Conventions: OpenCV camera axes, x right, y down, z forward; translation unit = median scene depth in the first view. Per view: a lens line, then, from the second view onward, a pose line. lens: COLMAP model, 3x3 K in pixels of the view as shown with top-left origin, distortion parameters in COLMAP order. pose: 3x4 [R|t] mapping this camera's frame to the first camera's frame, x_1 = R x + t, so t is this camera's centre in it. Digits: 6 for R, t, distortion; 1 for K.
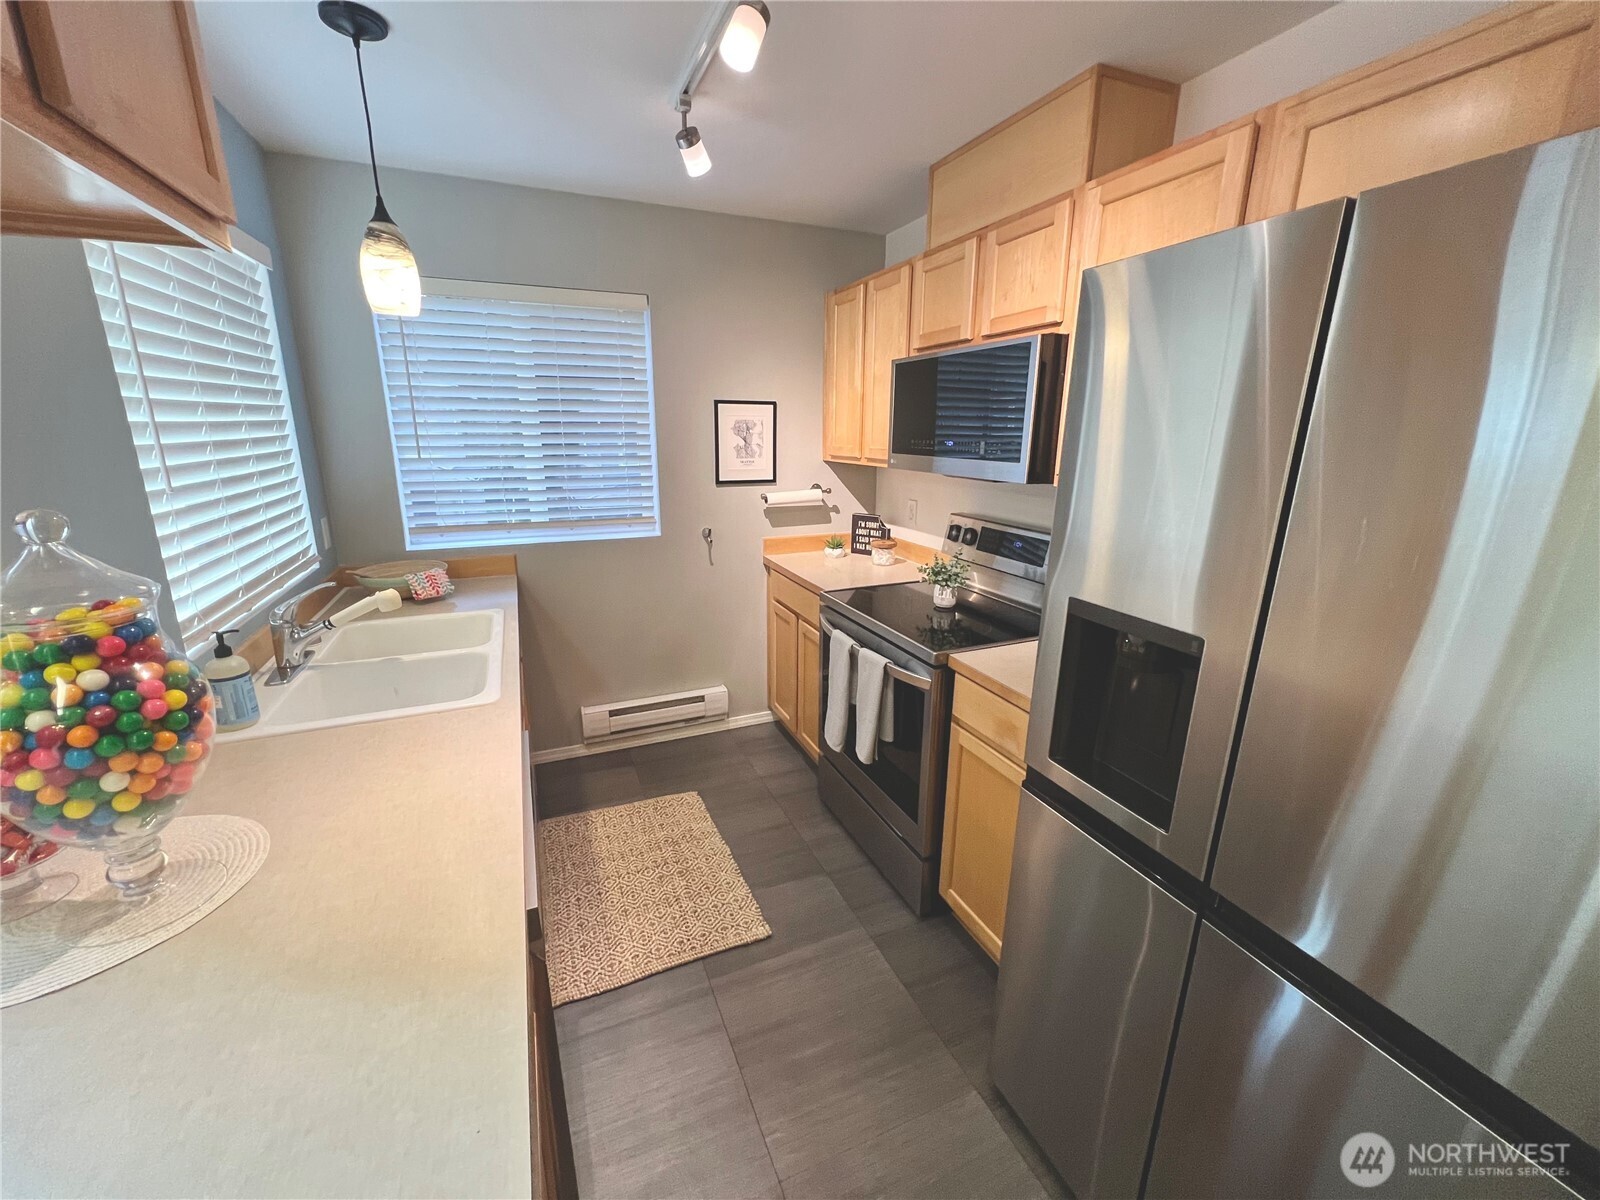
lens RADIAL K [[639.3, 0, 793.9], [0, 639.3, 598.1], [0, 0, 1]] dist [-0.000478, 0.000074]
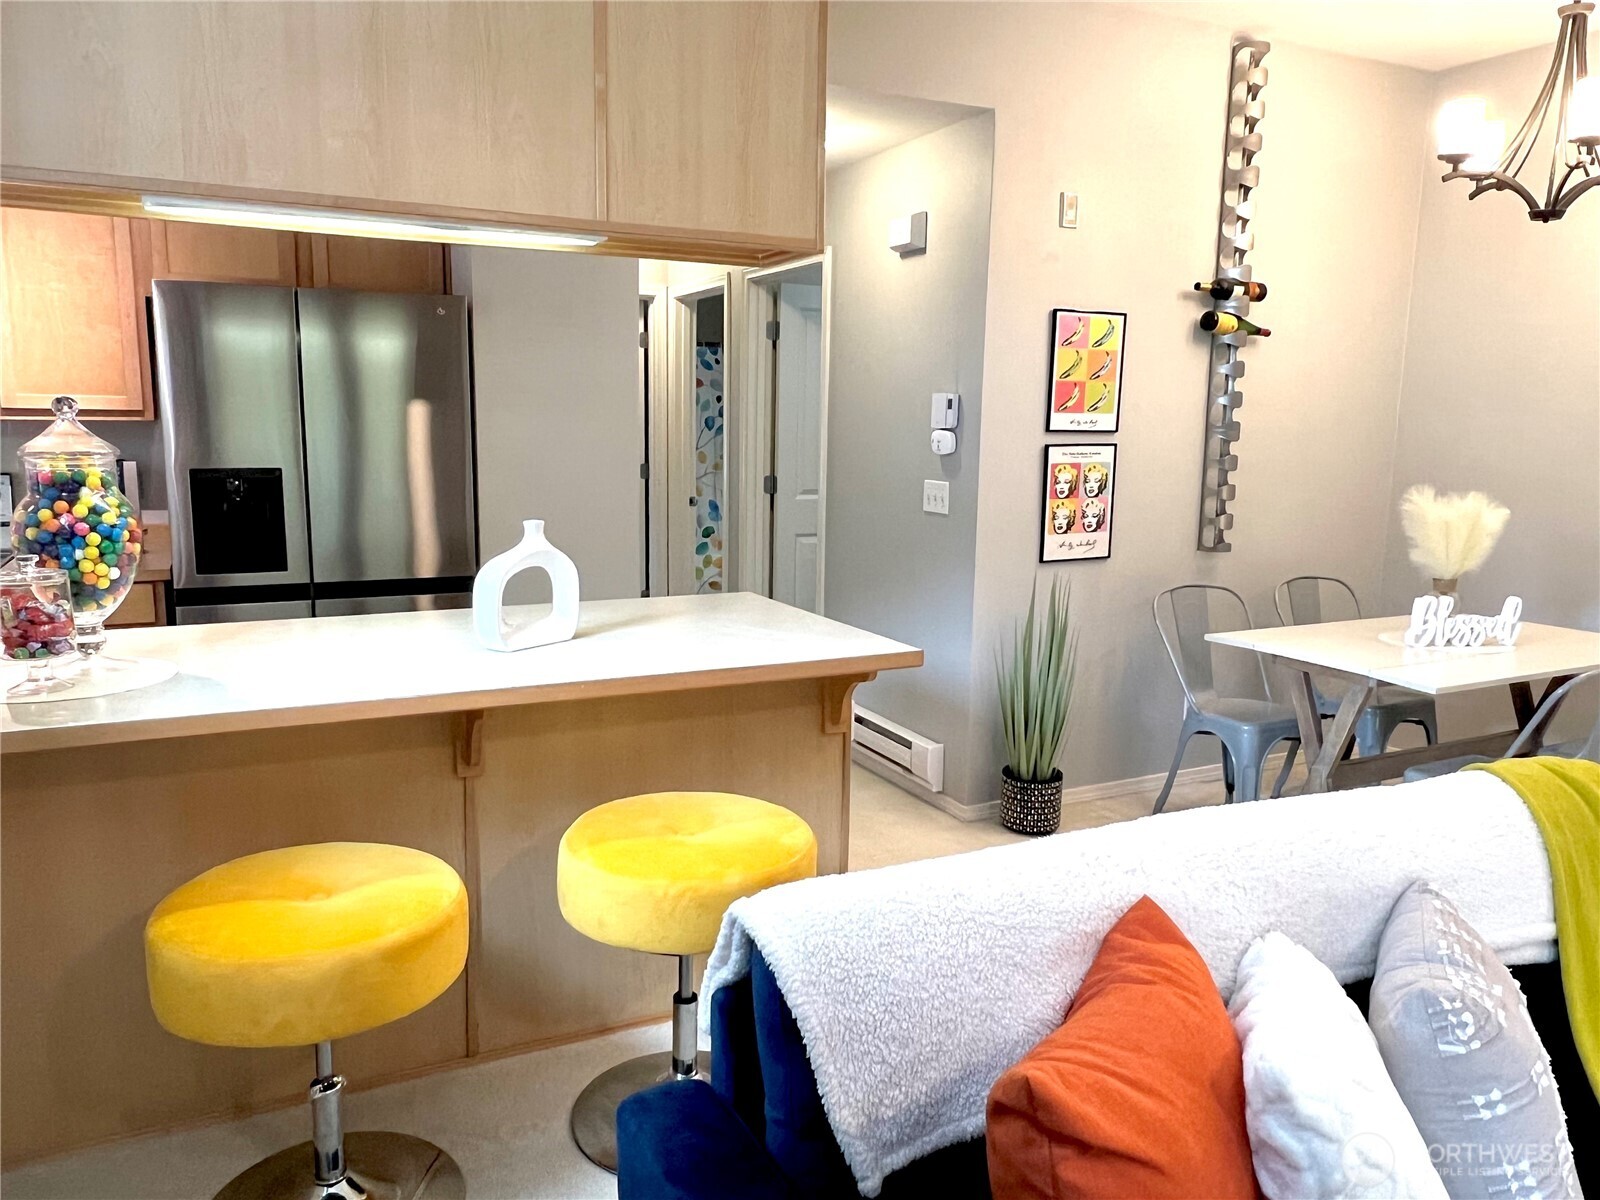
lens RADIAL K [[1161.5, 0, 790.5], [0, 1161.5, 604.7], [0, 0, 1]] dist [-0.004218, -0.001234]
pose [[-0.051317, -0.166018, 0.984787, -1.382541], [0.244958, 0.953870, 0.173571, 0.100276], [-0.968175, 0.250139, -0.008282, -0.206118]]
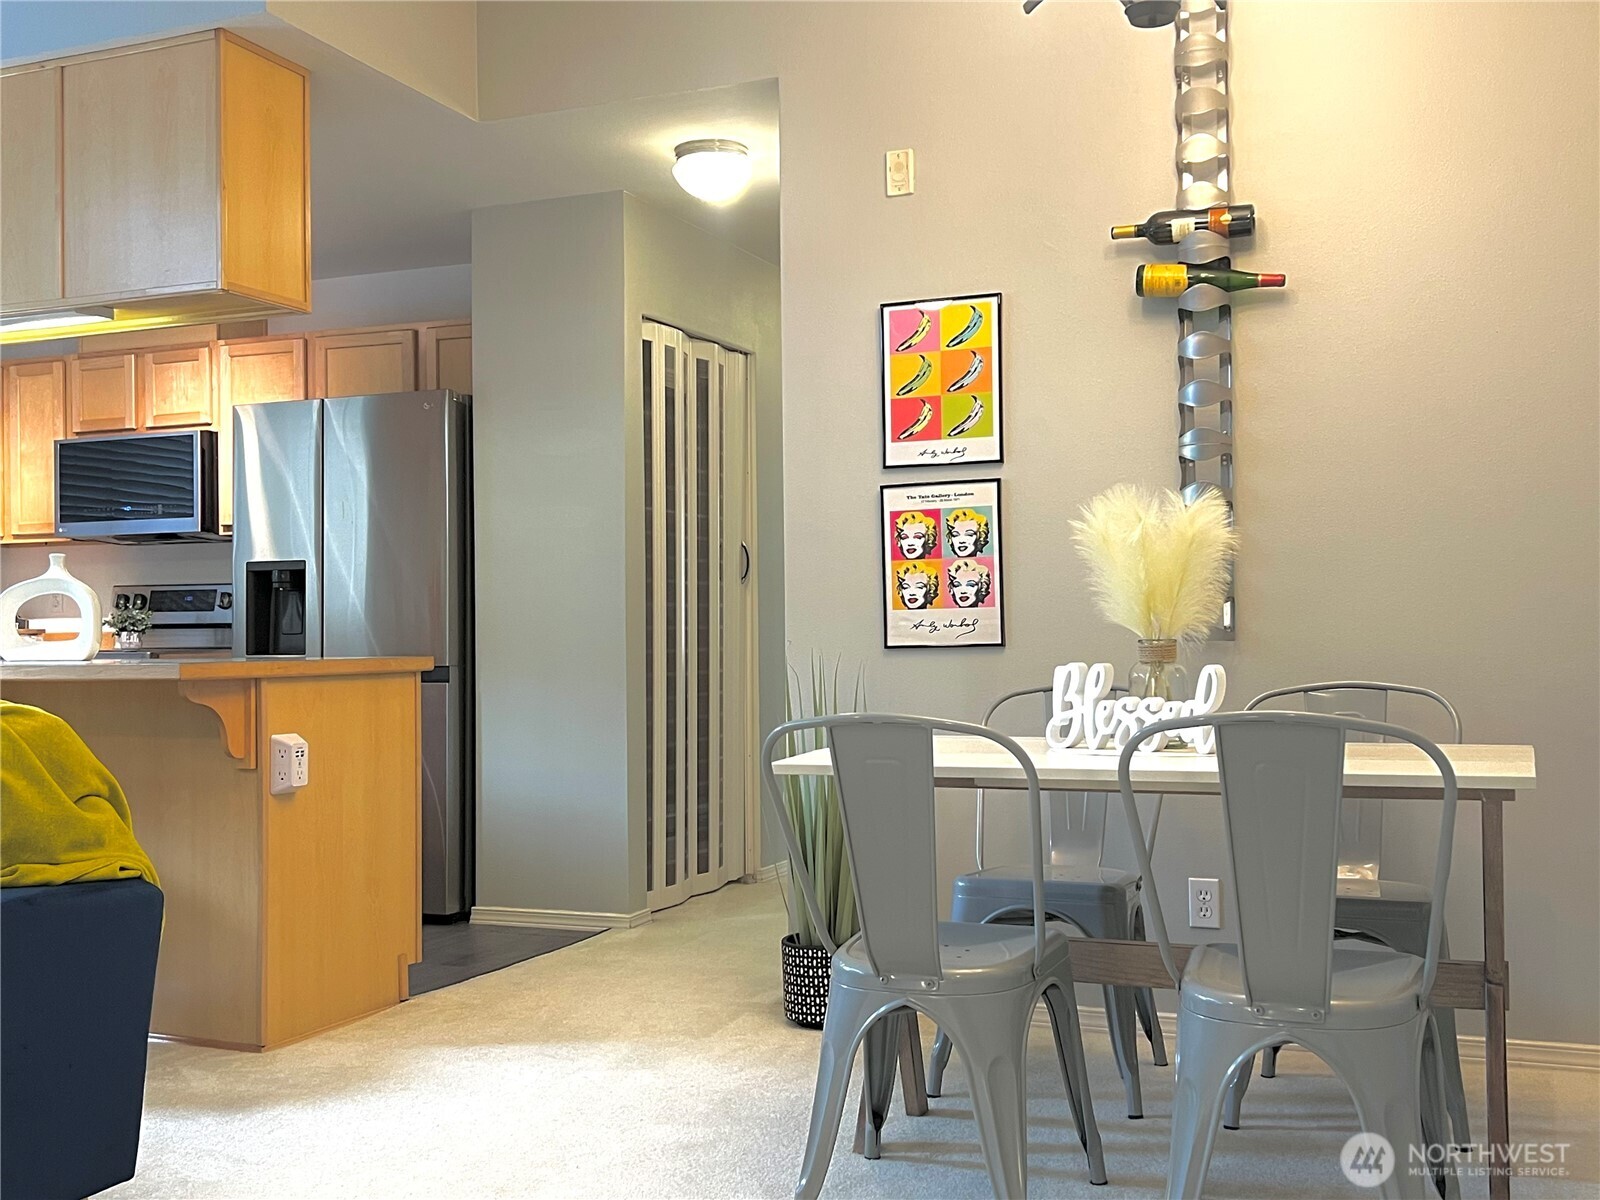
lens RADIAL K [[1676.8, 0, 805.2], [0, 1676.8, 609.1], [0, 0, 1]] dist [0.167349, -0.430628]
pose [[0.718257, -0.001967, 0.695775, -0.985014], [0.193650, 0.961049, -0.197191, 0.753272], [-0.668286, 0.276371, 0.690661, -1.854148]]
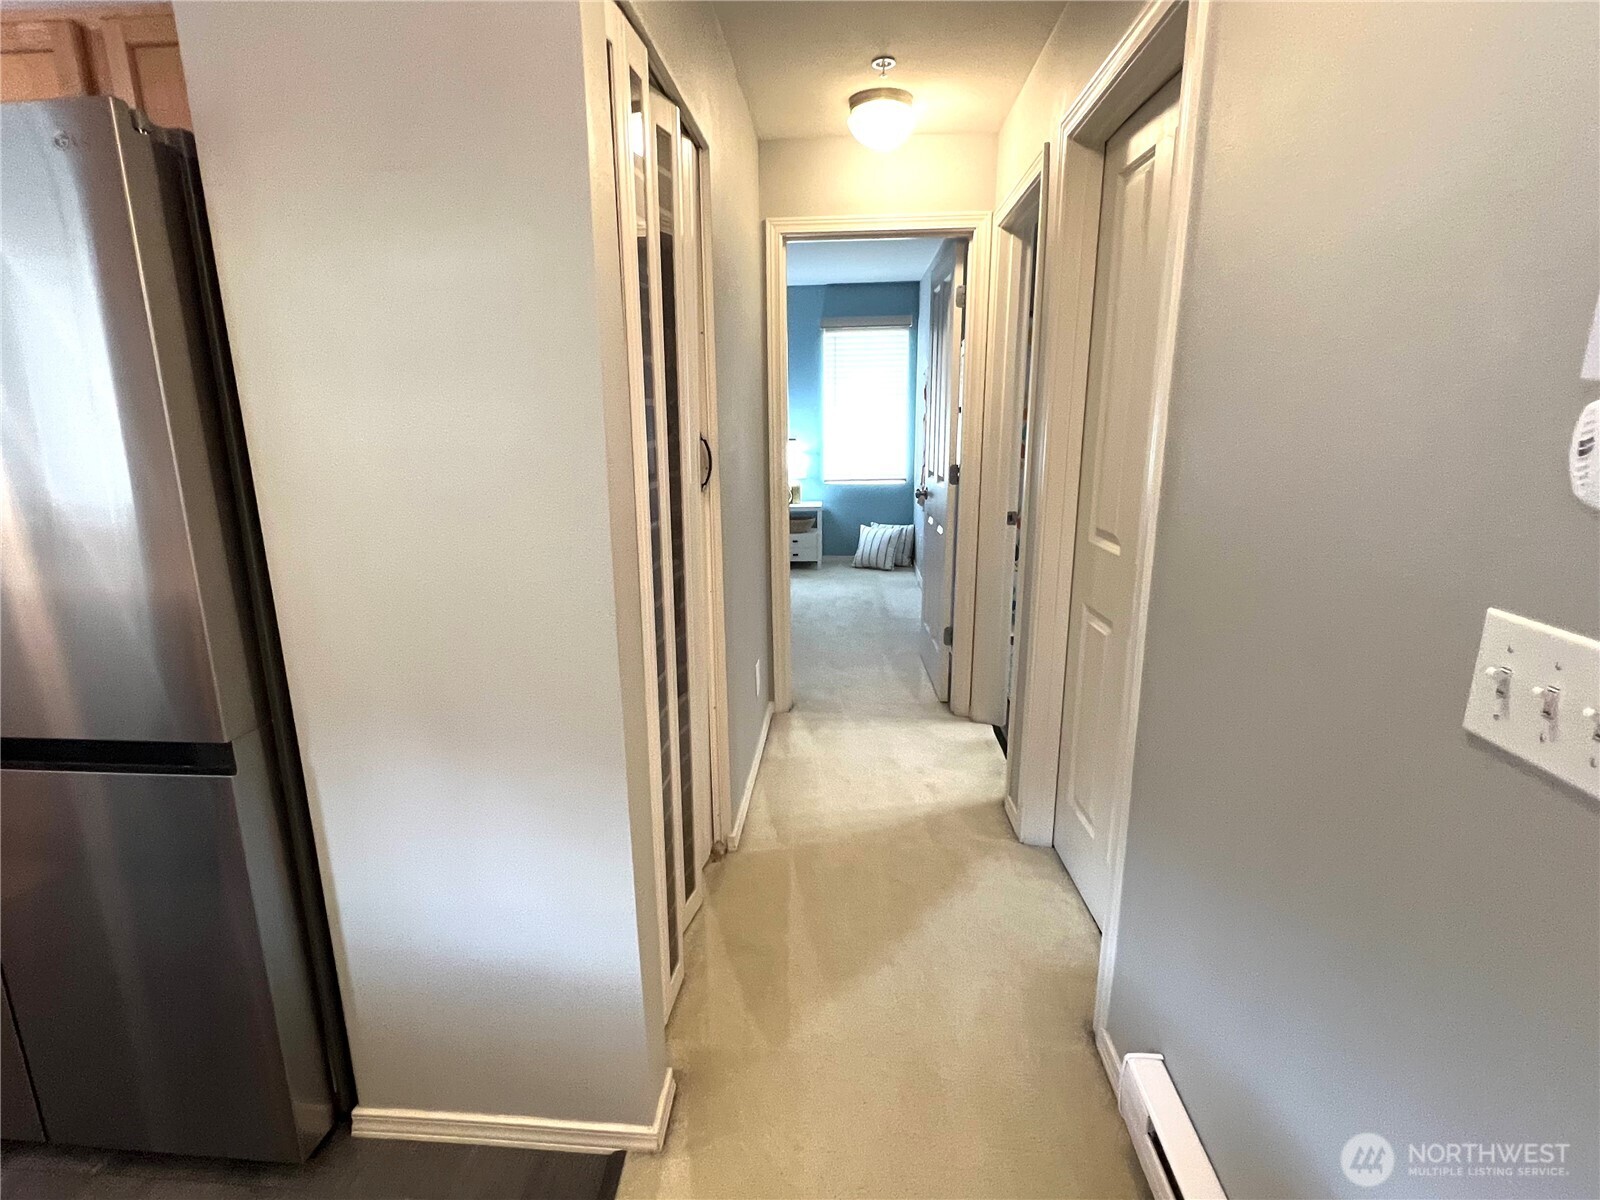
lens RADIAL K [[781.5, 0, 800.0], [0, 781.5, 600.0], [0, 0, 1]] dist [-0.001406, -0.000153]
pose [[0.450468, -0.216063, 0.866254, 0.089359], [0.241488, 0.963594, 0.114764, 0.182758], [-0.859513, 0.157492, 0.486245, -0.398204]]
